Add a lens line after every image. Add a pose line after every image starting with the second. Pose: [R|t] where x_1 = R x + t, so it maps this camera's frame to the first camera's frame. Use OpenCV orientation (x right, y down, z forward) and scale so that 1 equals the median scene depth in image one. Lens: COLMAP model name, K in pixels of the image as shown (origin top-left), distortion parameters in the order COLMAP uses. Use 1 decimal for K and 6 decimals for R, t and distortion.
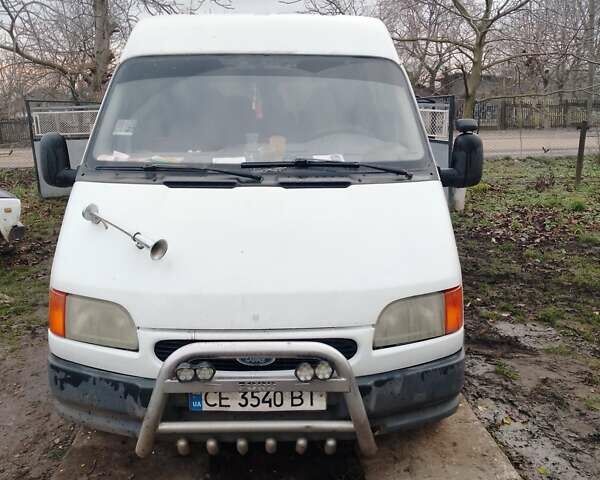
lens RADIAL K [[585.1, 0, 300.0], [0, 585.1, 240.0], [0, 0, 1]] dist [0.005388, -0.014141]
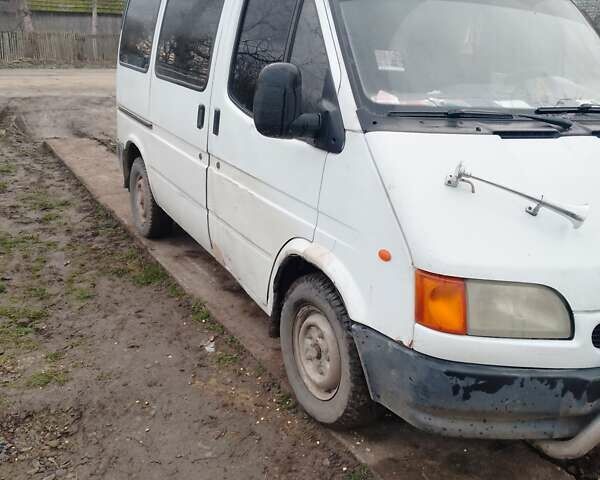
lens RADIAL K [[585.1, 0, 300.0], [0, 585.1, 240.0], [0, 0, 1]] dist [0.005388, -0.014141]
pose [[0.920432, -0.077569, 0.383128, -0.879043], [0.041174, 0.993900, 0.102310, -0.046793], [-0.388727, -0.078394, 0.918012, 0.373451]]
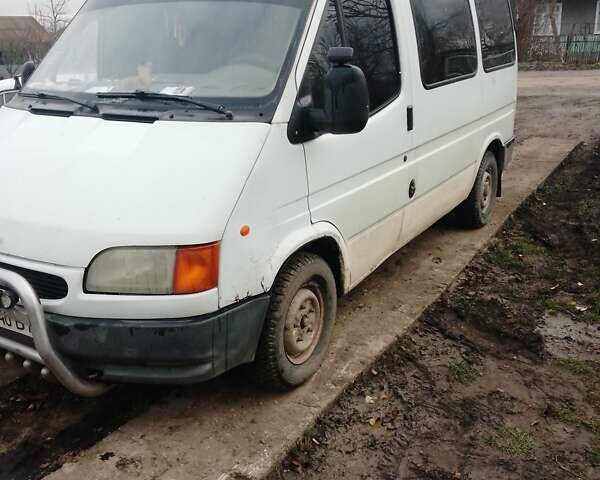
lens RADIAL K [[585.1, 0, 300.0], [0, 585.1, 240.0], [0, 0, 1]] dist [0.005388, -0.014141]
pose [[0.853370, 0.162989, -0.495171, 0.847597], [-0.104070, 0.984011, 0.144540, -0.072282], [0.510812, -0.071814, 0.856688, 0.334831]]
